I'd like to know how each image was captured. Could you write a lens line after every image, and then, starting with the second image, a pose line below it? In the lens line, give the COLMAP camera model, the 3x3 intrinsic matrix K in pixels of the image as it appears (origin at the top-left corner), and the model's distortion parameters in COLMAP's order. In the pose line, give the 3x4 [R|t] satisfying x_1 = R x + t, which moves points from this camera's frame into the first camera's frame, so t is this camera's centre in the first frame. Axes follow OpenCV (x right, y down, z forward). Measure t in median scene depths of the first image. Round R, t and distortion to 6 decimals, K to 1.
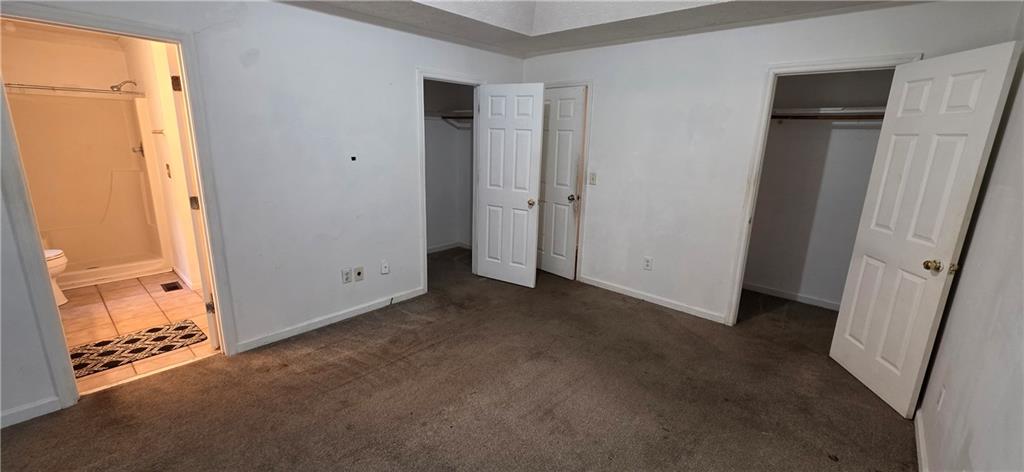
lens RADIAL K [[411.1, 0, 512.0], [0, 411.1, 236.0], [0, 0, 1]] dist [0.001120, 0.000154]
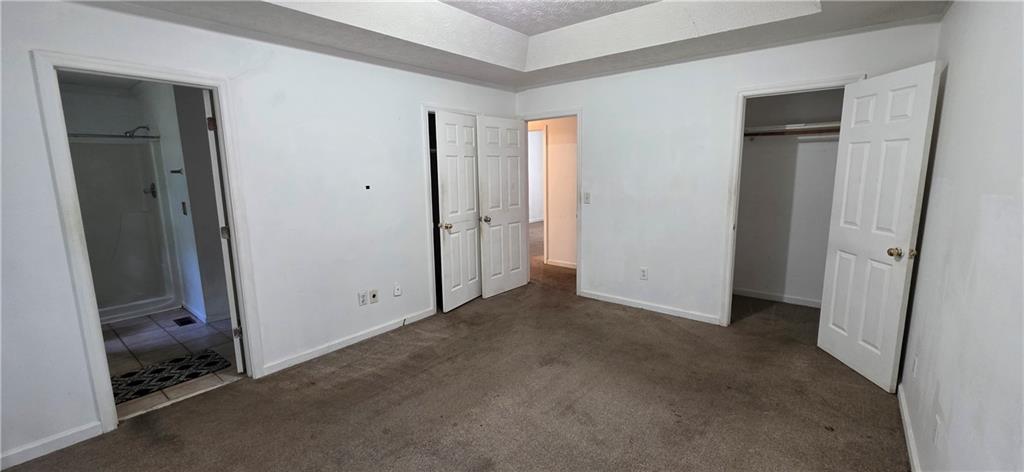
lens RADIAL K [[411.1, 0, 512.0], [0, 411.1, 236.0], [0, 0, 1]] dist [0.001120, 0.000154]
pose [[0.998118, -0.048799, 0.037138, -0.063981], [0.051530, 0.995735, -0.076530, 0.045906], [-0.033245, 0.078300, 0.996375, -0.084399]]
